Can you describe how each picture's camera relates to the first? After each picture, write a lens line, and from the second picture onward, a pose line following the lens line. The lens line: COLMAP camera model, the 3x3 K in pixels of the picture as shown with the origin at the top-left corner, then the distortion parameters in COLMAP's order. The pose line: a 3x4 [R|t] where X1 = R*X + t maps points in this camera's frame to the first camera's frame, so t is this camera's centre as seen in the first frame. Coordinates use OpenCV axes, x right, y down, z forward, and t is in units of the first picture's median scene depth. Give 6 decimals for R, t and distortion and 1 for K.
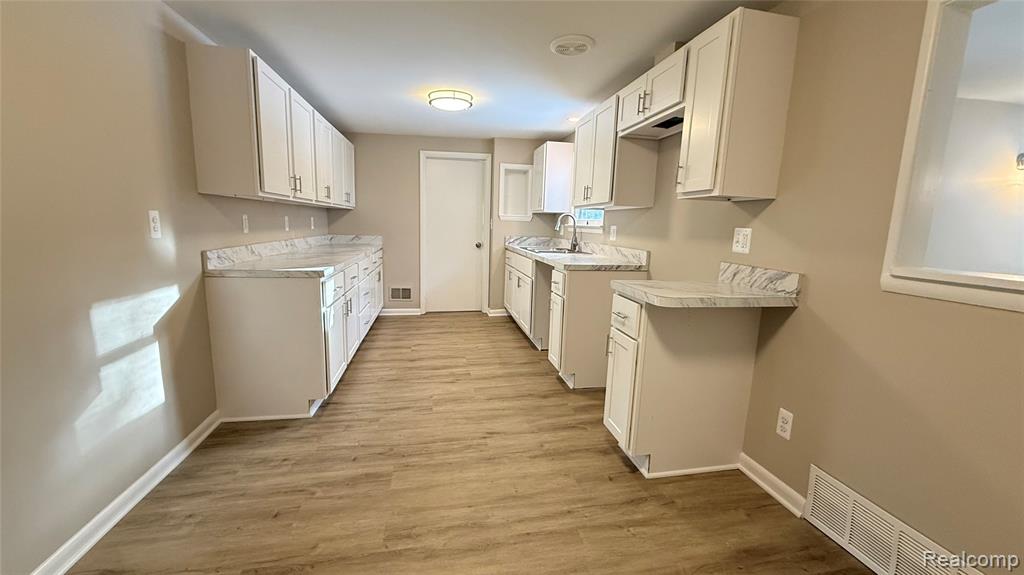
lens RADIAL K [[402.7, 0, 512.0], [0, 402.7, 287.5], [0, 0, 1]] dist [-0.002030, -0.000151]
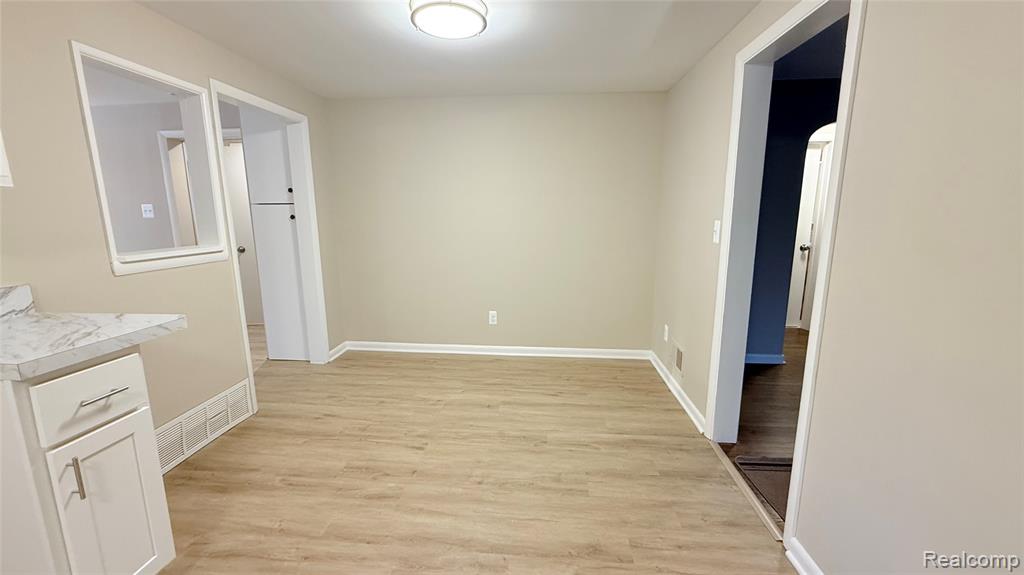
lens RADIAL K [[402.7, 0, 512.0], [0, 402.7, 287.5], [0, 0, 1]] dist [-0.002030, -0.000151]
pose [[-0.963523, -0.069650, 0.258402, -0.368173], [0.021444, 0.942343, 0.333960, -0.219536], [-0.266764, 0.327319, -0.906476, 1.144142]]
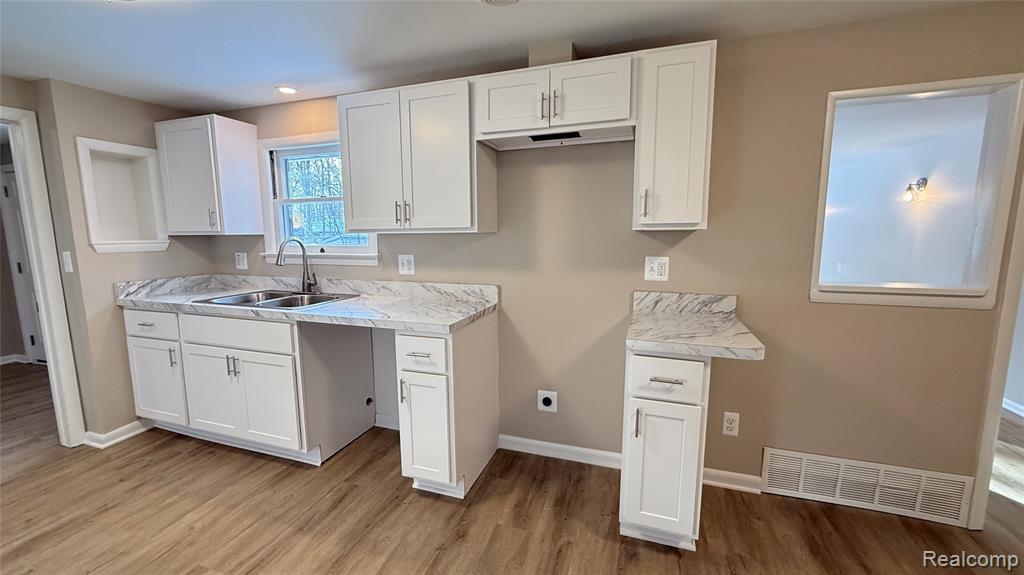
lens RADIAL K [[402.7, 0, 512.0], [0, 402.7, 287.5], [0, 0, 1]] dist [-0.002030, -0.000151]
pose [[0.503985, -0.147920, 0.850952, -0.458518], [0.157846, 0.984407, 0.077633, -0.191937], [-0.849166, 0.095193, 0.519475, 0.725461]]
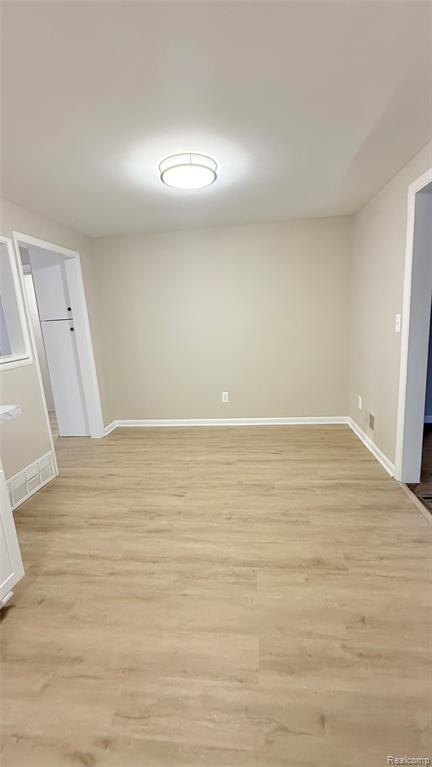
lens RADIAL K [[316.3, 0, 219.7], [0, 316.3, 381.0], [0, 0, 1]] dist [-0.002037, -0.000128]
pose [[-0.956323, -0.027496, 0.291017, -0.340016], [0.080951, 0.931717, 0.354049, -0.240346], [-0.280880, 0.362143, -0.888796, 1.198827]]
